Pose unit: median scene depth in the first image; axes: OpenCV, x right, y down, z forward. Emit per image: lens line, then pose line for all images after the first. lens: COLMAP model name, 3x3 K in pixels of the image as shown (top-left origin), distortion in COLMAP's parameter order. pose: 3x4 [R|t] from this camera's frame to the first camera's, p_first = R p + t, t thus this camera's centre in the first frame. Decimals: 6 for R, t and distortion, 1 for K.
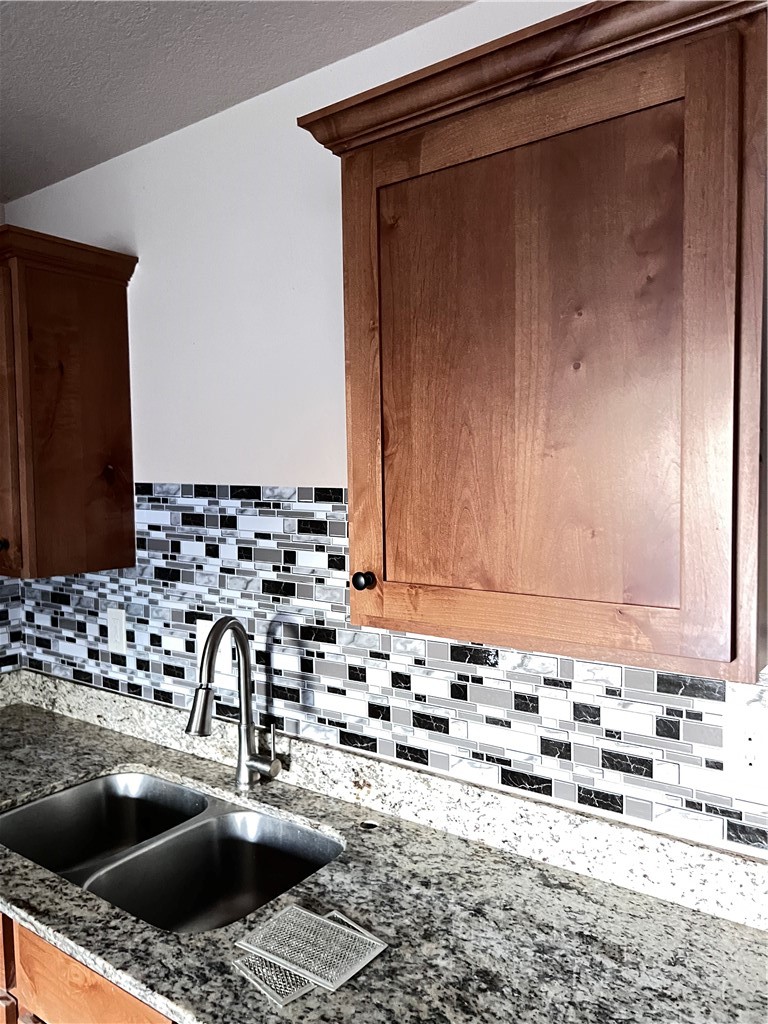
lens RADIAL K [[780.8, 0, 371.3], [0, 780.8, 520.6], [0, 0, 1]] dist [0.062138, -0.069332]
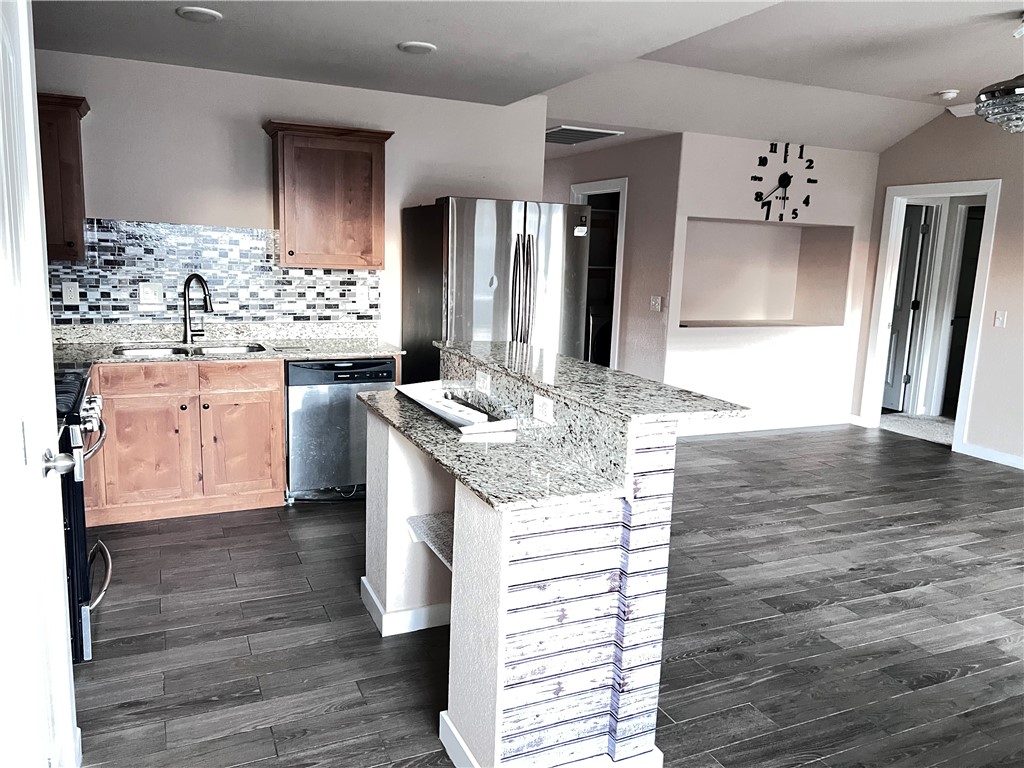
lens RADIAL K [[780.8, 0, 509.7], [0, 780.8, 363.8], [0, 0, 1]] dist [0.062138, -0.069332]
pose [[0.469531, -0.098987, 0.877349, -1.681366], [0.013040, 0.994365, 0.105210, 0.130648], [-0.882819, -0.037958, 0.468176, -0.979394]]
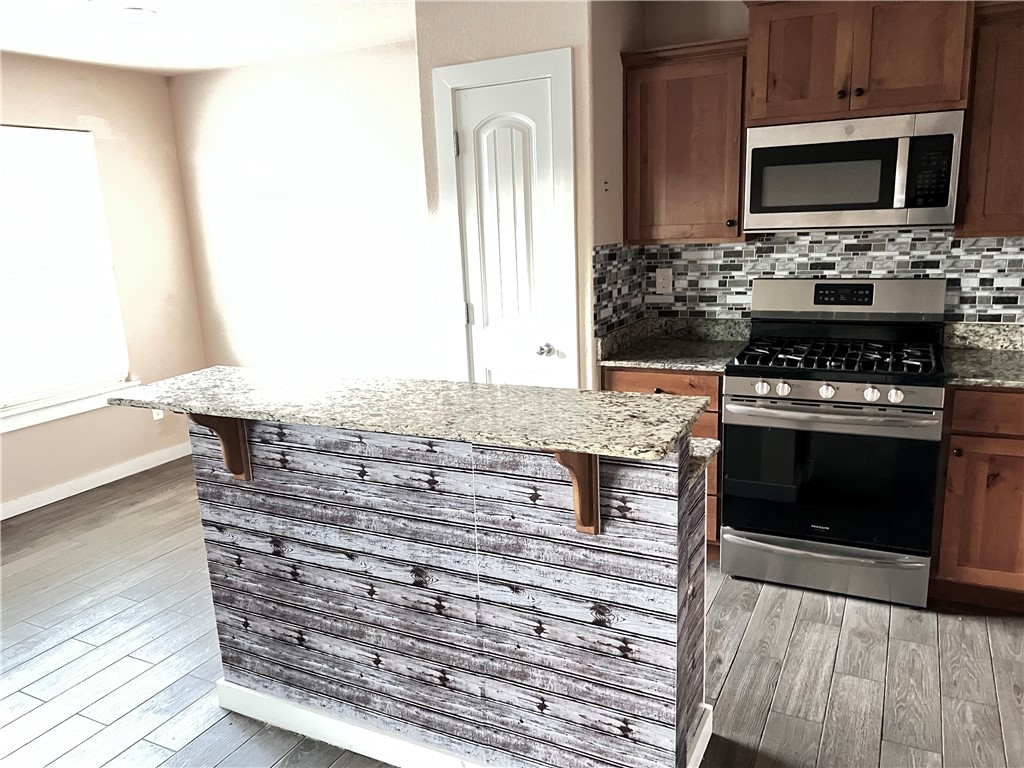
lens RADIAL K [[780.8, 0, 497.5], [0, 780.8, 396.5], [0, 0, 1]] dist [0.062138, -0.069332]
pose [[0.179609, 0.228349, -0.956869, 0.487382], [-0.020396, 0.973342, 0.228452, 0.058515], [0.983527, -0.021516, 0.179479, -0.448952]]
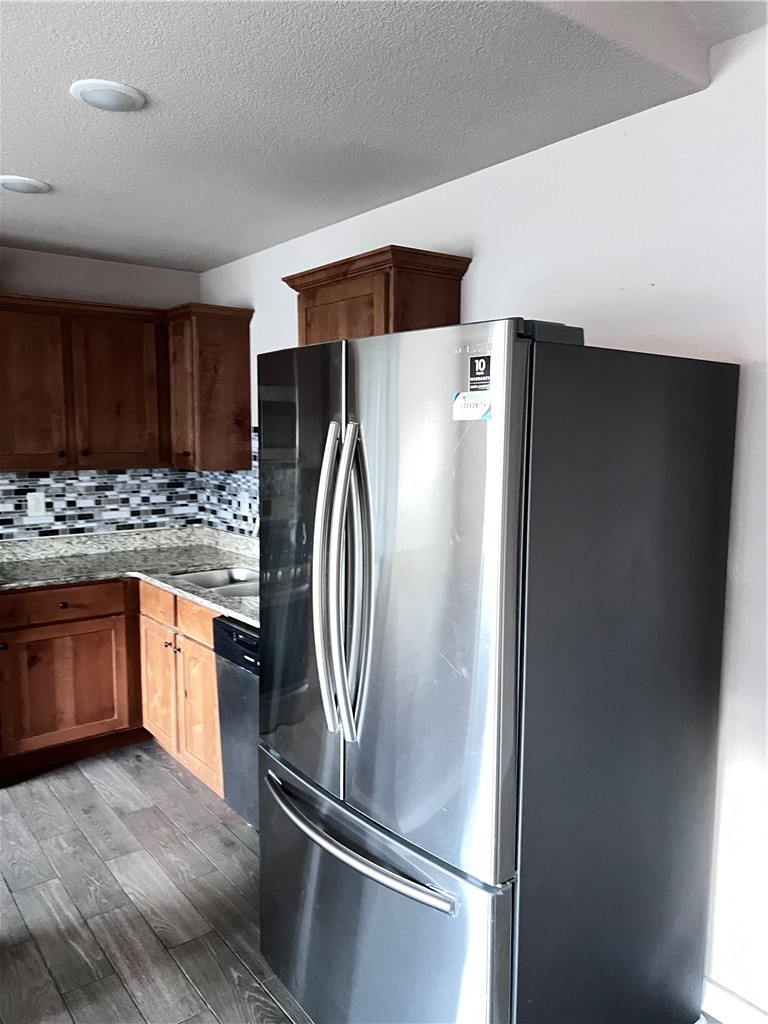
lens RADIAL K [[780.8, 0, 383.0], [0, 780.8, 507.3], [0, 0, 1]] dist [0.062138, -0.069332]
pose [[0.963692, 0.043485, -0.263452, 0.538466], [-0.032225, 0.998379, 0.046912, 0.052632], [0.265065, -0.036719, 0.963531, -0.797145]]
